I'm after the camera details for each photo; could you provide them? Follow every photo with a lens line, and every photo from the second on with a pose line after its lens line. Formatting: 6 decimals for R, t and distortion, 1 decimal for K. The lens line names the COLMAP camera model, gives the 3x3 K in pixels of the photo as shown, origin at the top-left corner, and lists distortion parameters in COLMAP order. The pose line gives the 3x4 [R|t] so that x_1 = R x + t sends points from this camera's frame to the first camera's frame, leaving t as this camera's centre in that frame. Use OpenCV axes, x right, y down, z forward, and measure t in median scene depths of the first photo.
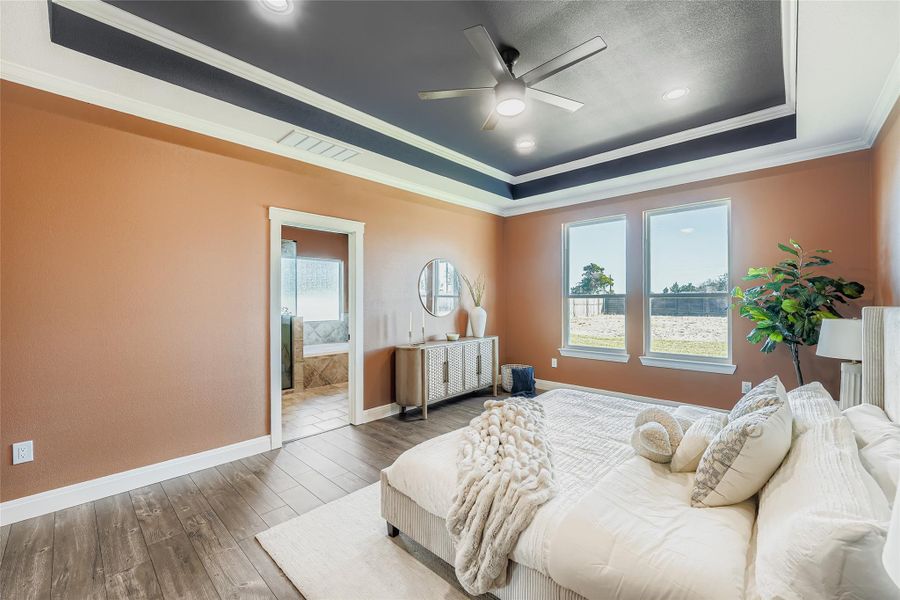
lens RADIAL K [[366.1, 0, 449.4], [0, 366.1, 293.4], [0, 0, 1]] dist [-0.012165, 0.000401]
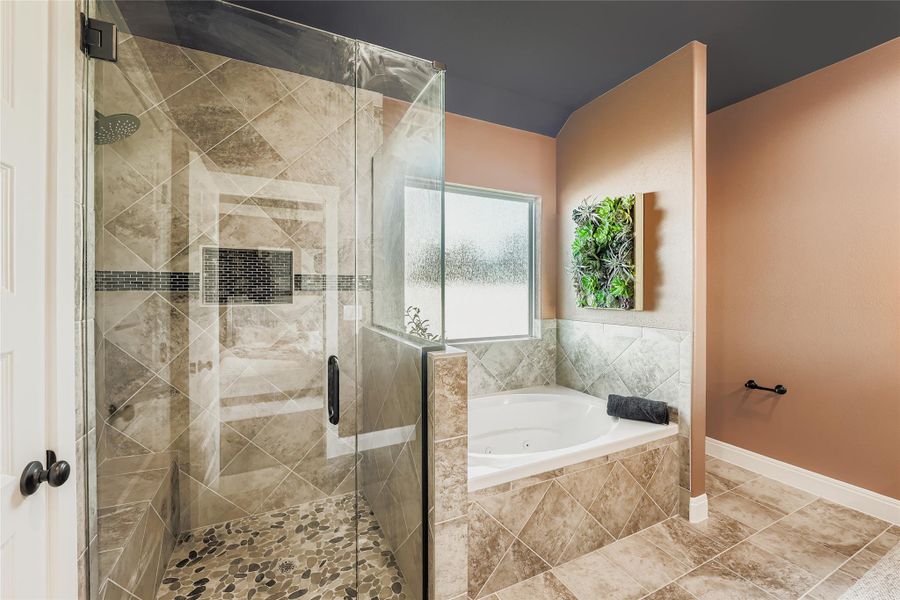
lens RADIAL K [[366.1, 0, 449.4], [0, 366.1, 293.4], [0, 0, 1]] dist [-0.012165, 0.000401]
pose [[0.935137, 0.004639, -0.354257, -0.291495], [0.004889, 0.999650, 0.025996, 0.013843], [0.354254, -0.026042, 0.934787, 0.687760]]
